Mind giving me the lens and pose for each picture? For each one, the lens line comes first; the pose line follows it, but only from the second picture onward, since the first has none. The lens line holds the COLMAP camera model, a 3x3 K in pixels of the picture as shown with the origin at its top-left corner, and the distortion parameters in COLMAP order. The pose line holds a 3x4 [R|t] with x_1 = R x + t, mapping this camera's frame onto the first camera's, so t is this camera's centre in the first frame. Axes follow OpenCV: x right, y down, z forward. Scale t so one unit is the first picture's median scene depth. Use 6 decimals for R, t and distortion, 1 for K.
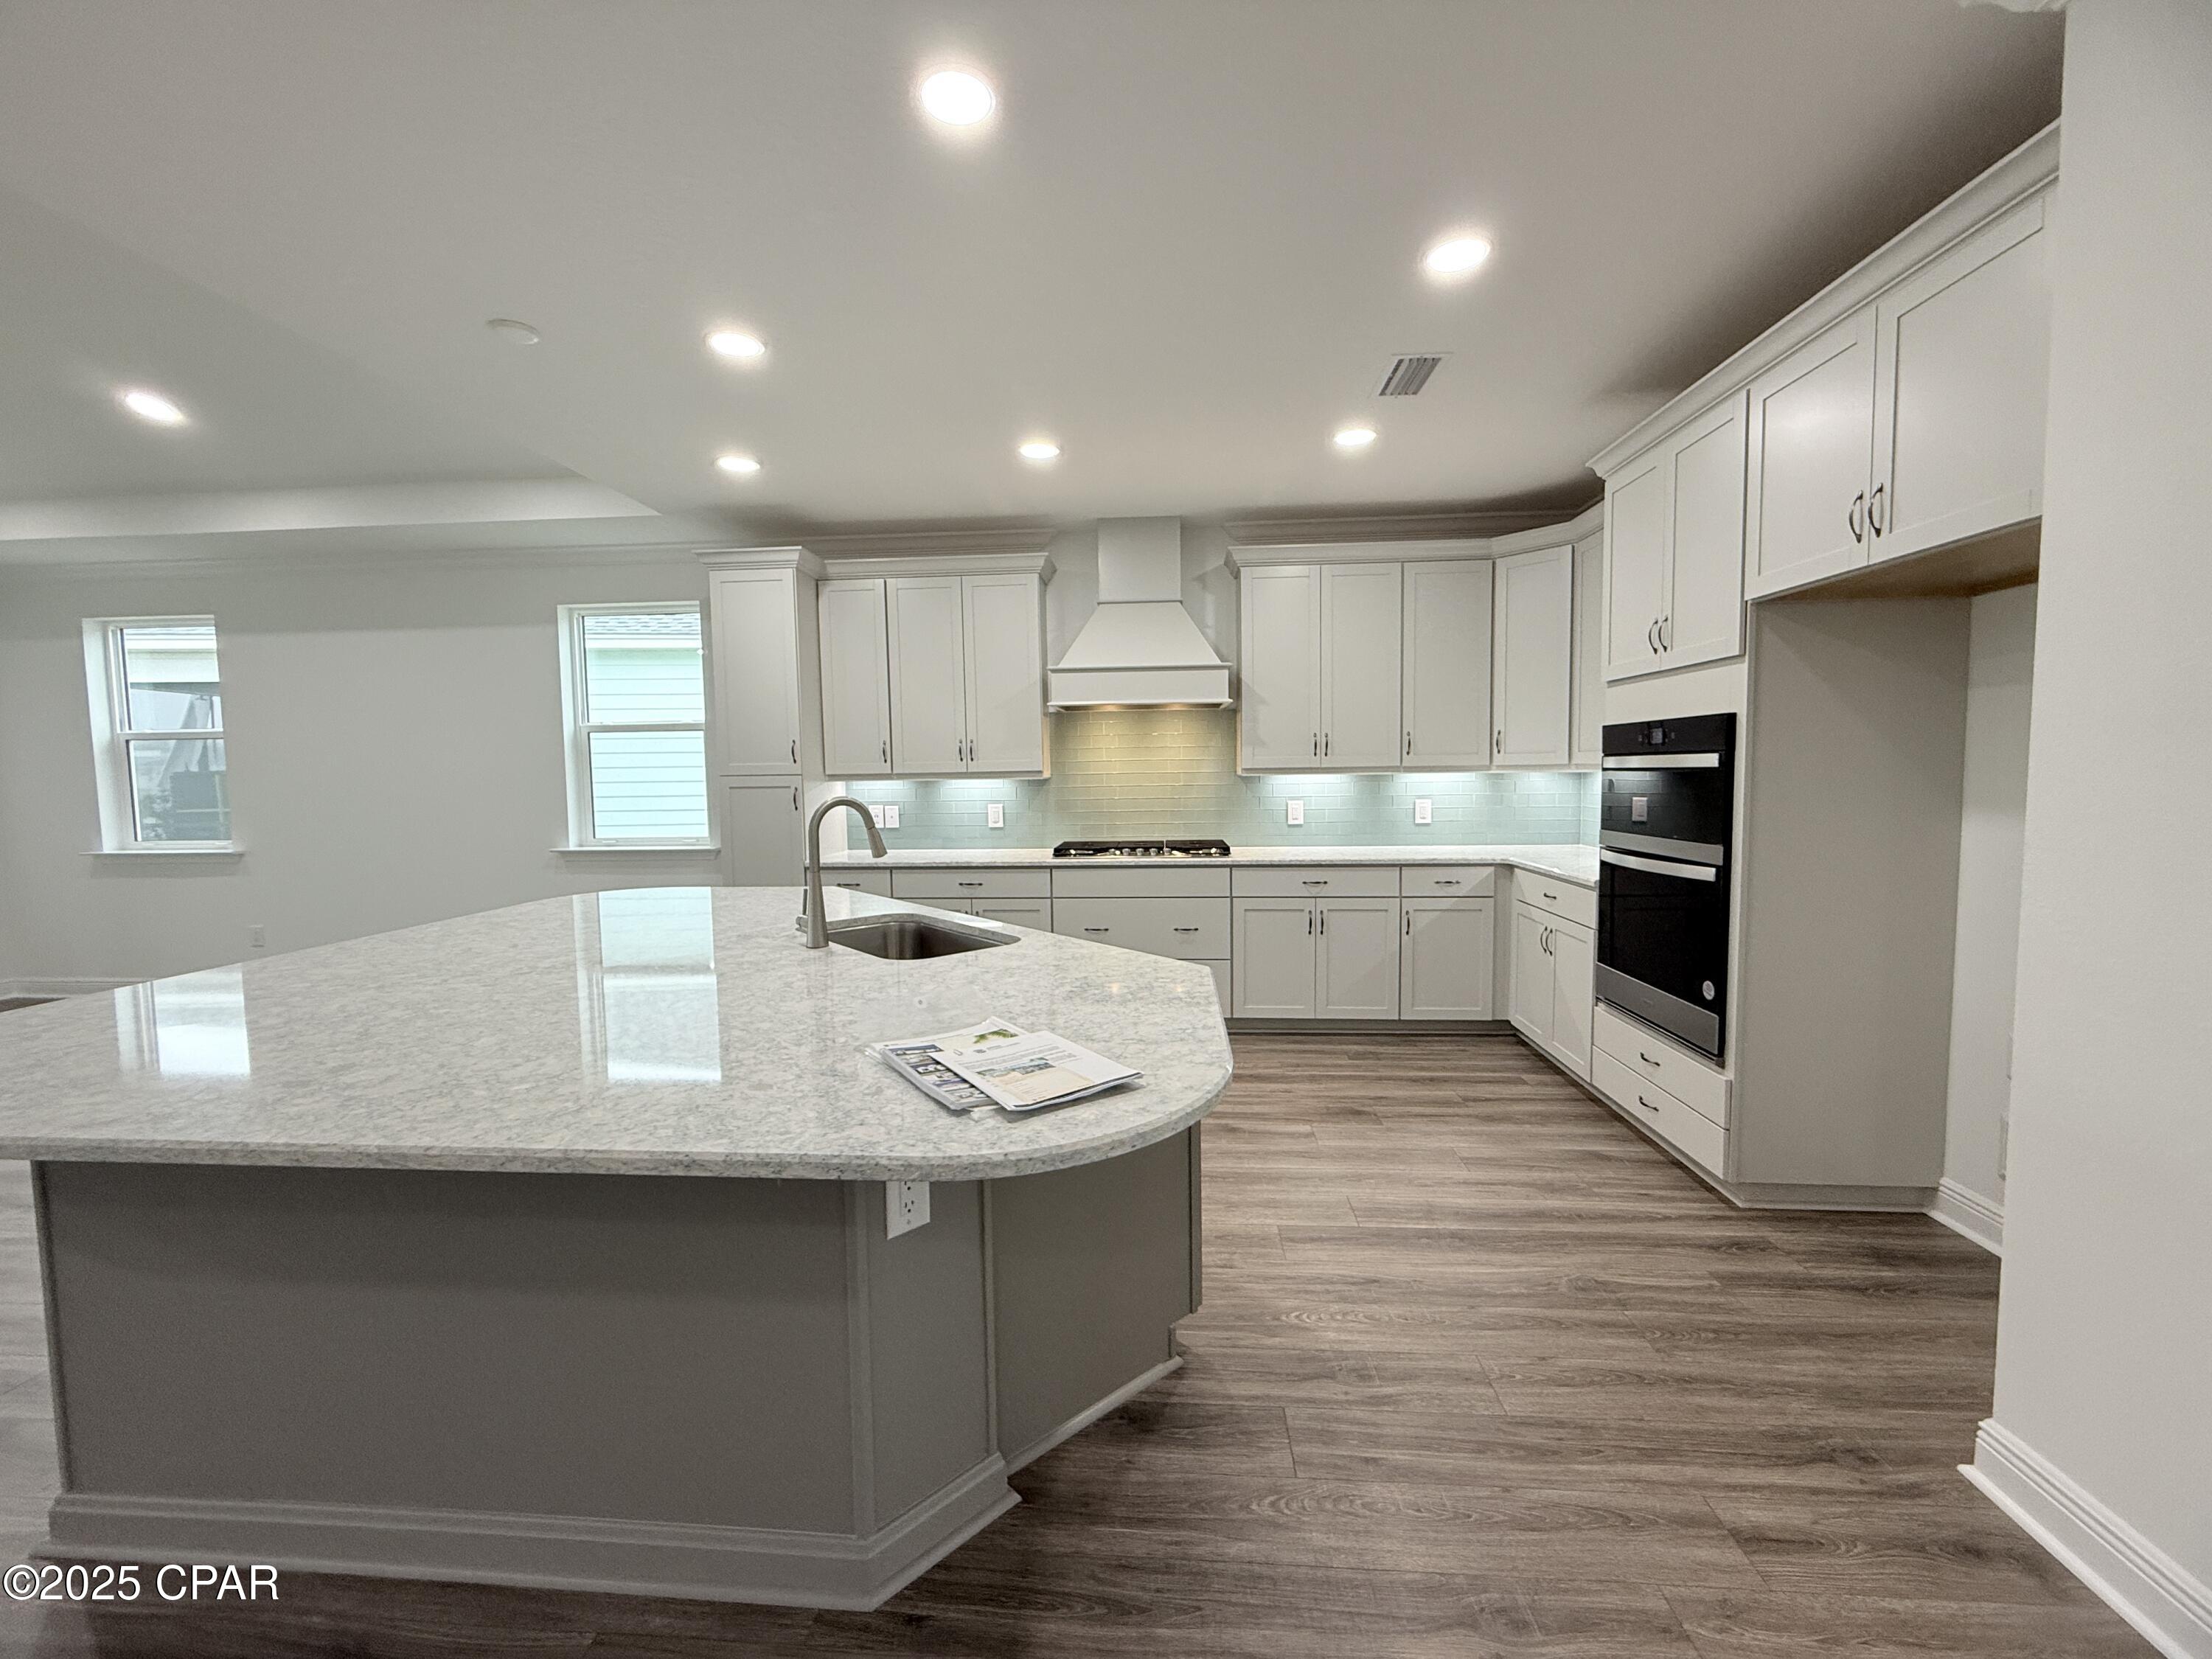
lens RADIAL K [[884.7, 0, 1098.9], [0, 884.7, 829.8], [0, 0, 1]] dist [-0.000657, -0.000090]
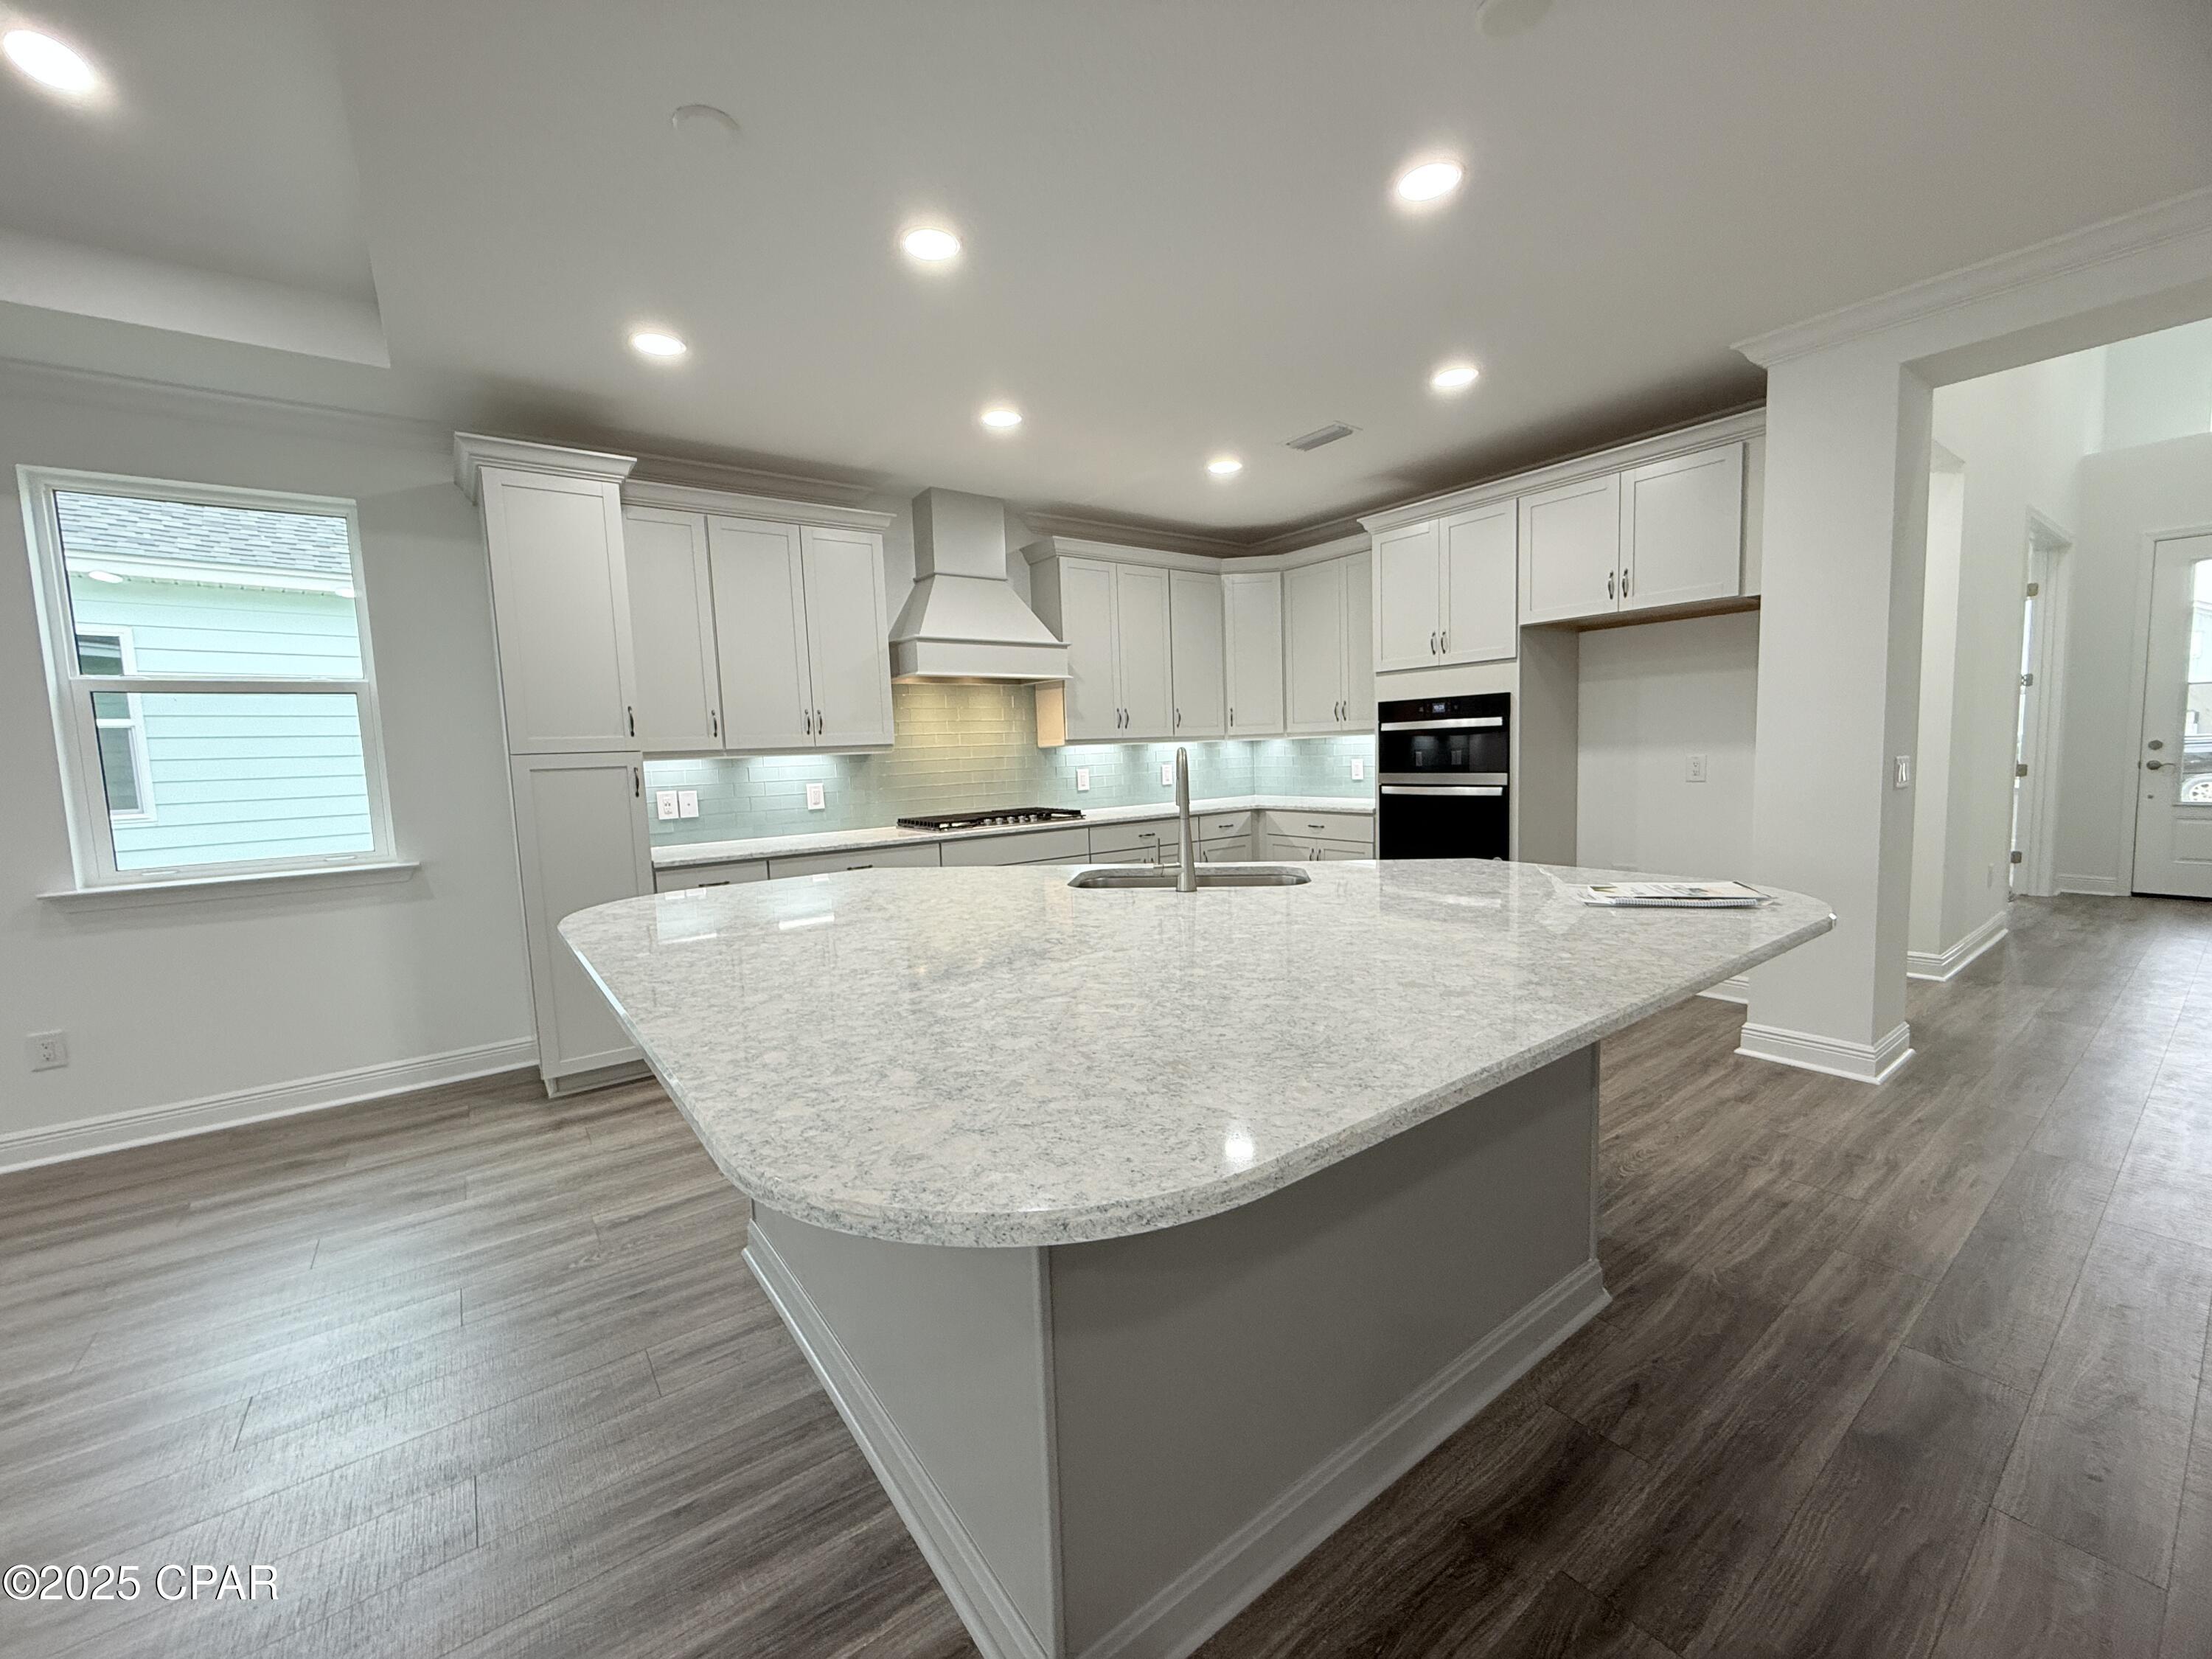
lens RADIAL K [[884.7, 0, 1104.5], [0, 884.7, 830.9], [0, 0, 1]] dist [-0.000657, -0.000090]
pose [[0.754690, -0.074384, 0.651852, -0.559026], [0.069174, 0.997036, 0.033686, 0.010518], [-0.652425, 0.019668, 0.757598, 0.143314]]
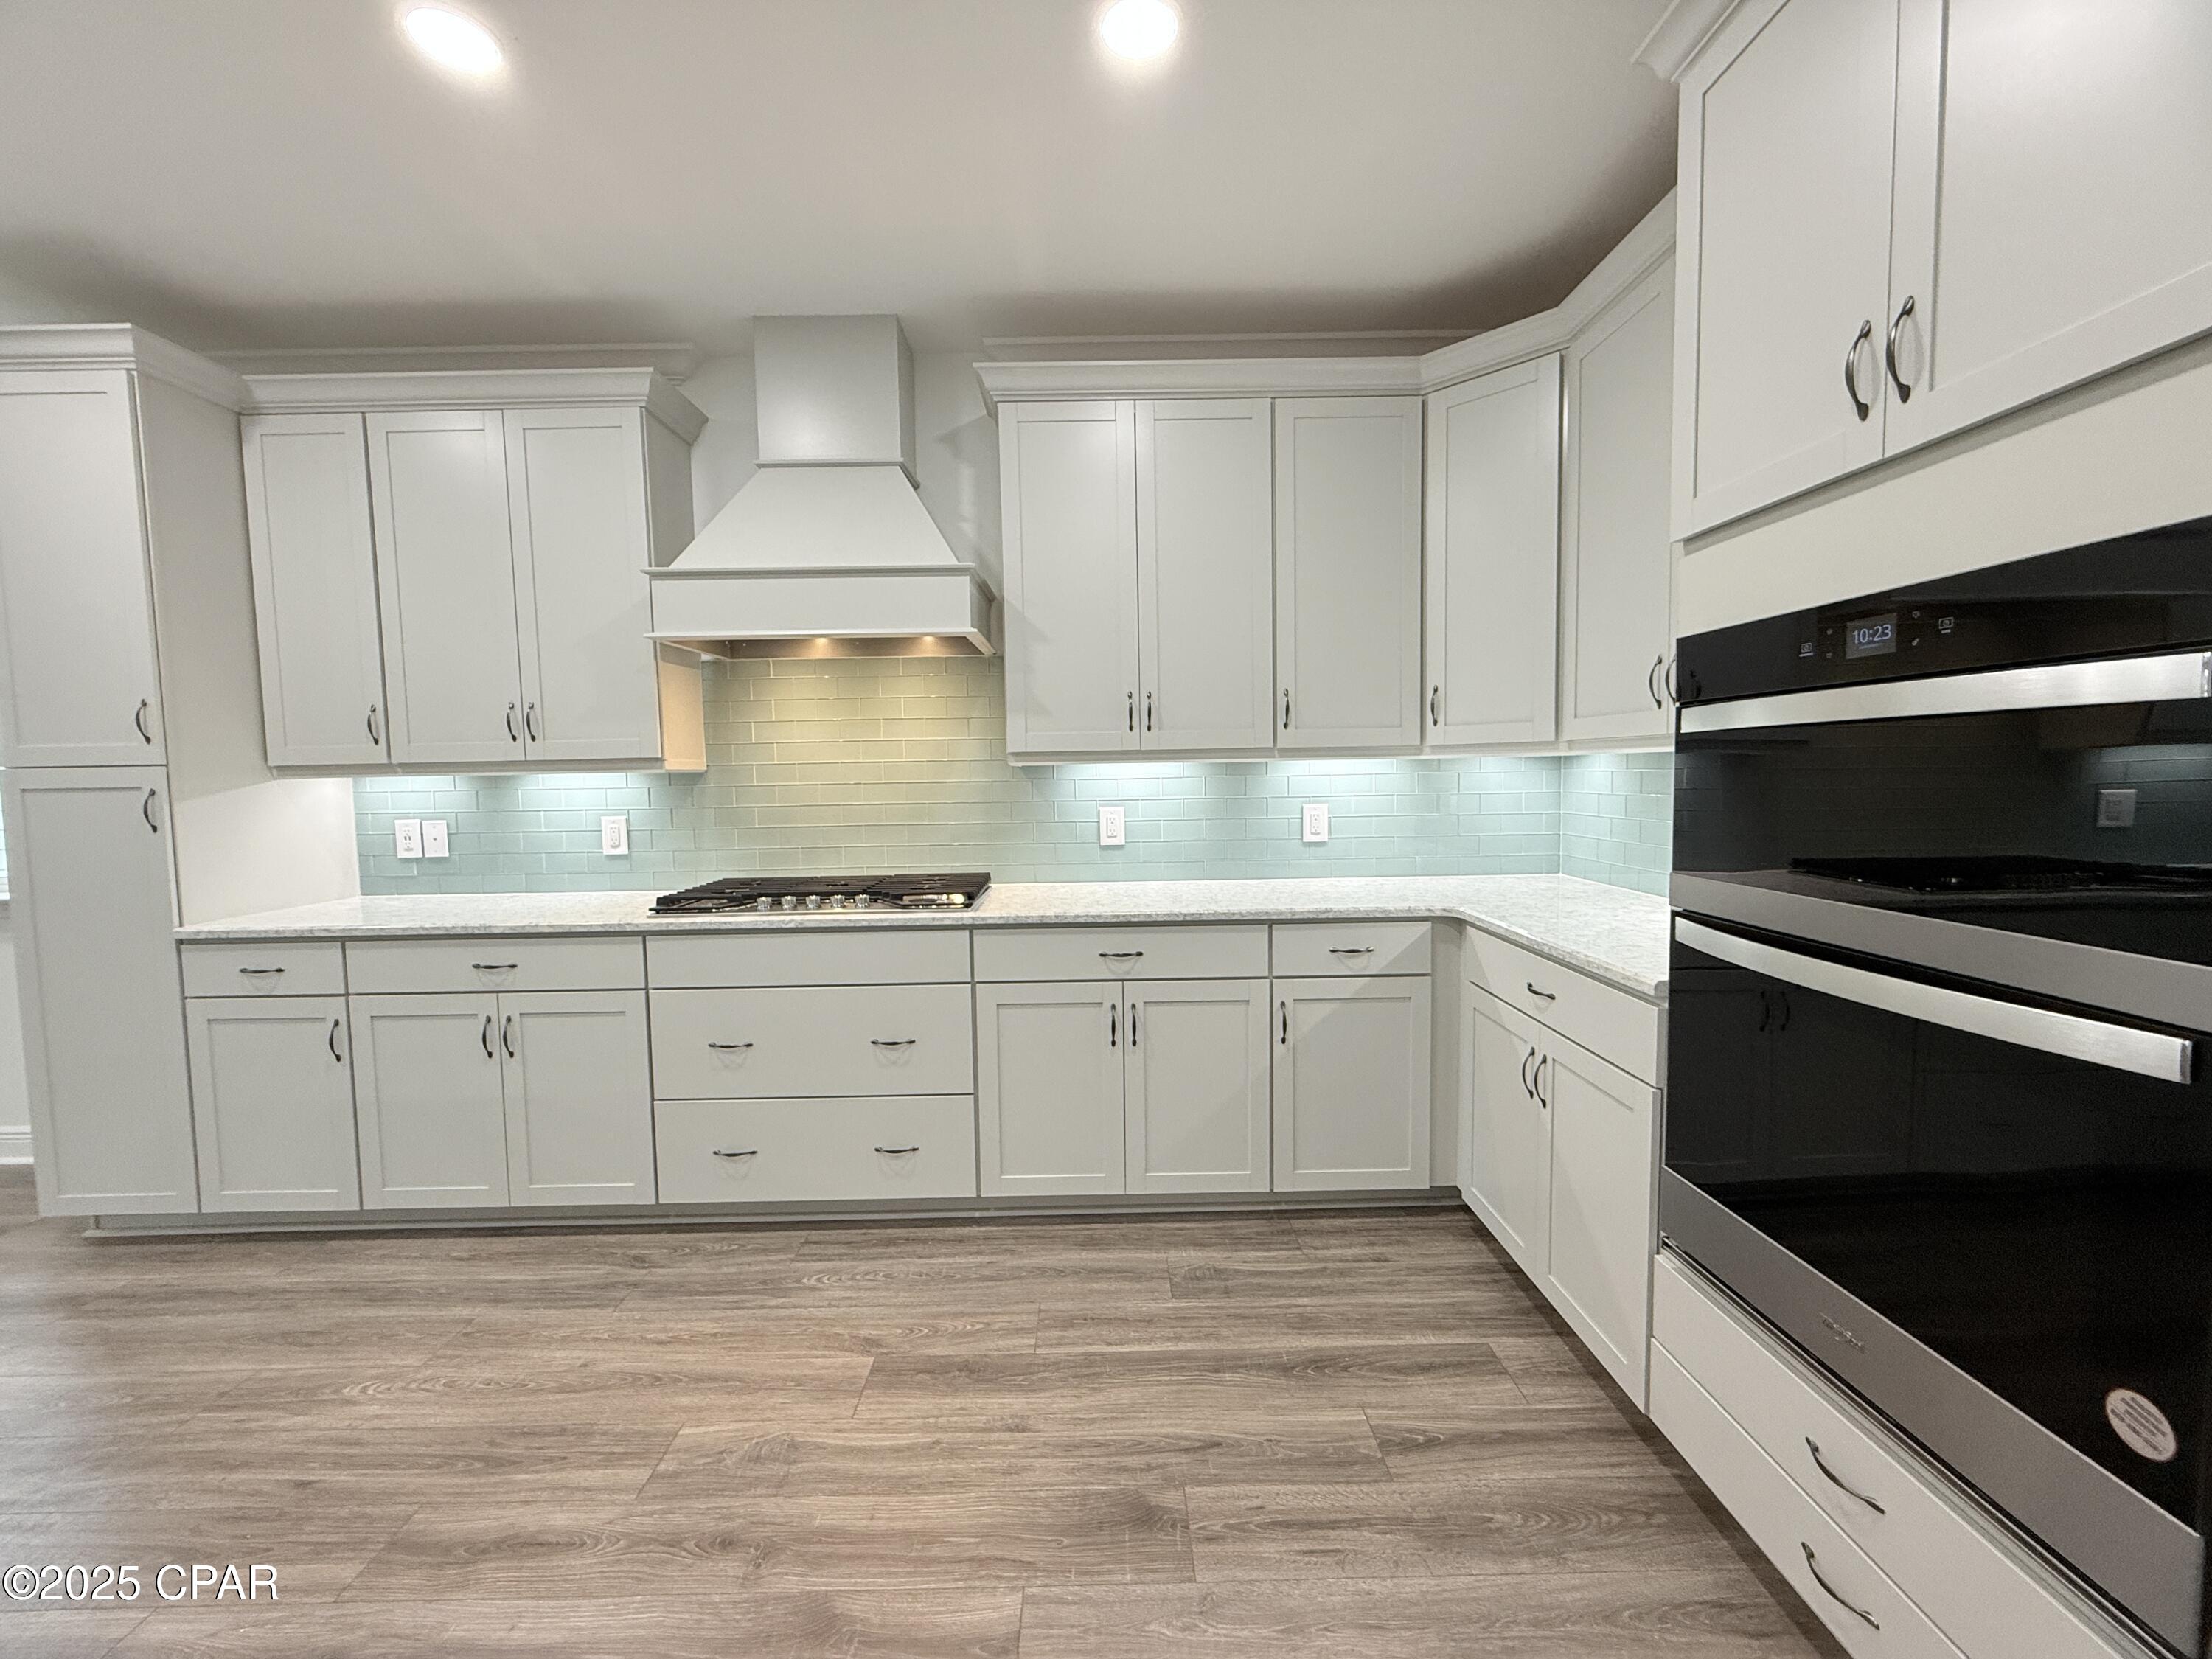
lens RADIAL K [[884.7, 0, 1101.2], [0, 884.7, 832.1], [0, 0, 1]] dist [-0.000657, -0.000090]
pose [[0.996537, -0.009717, 0.082576, 0.184489], [0.009641, 0.999953, 0.001311, -0.018244], [-0.082585, -0.000510, 0.996584, 0.439326]]
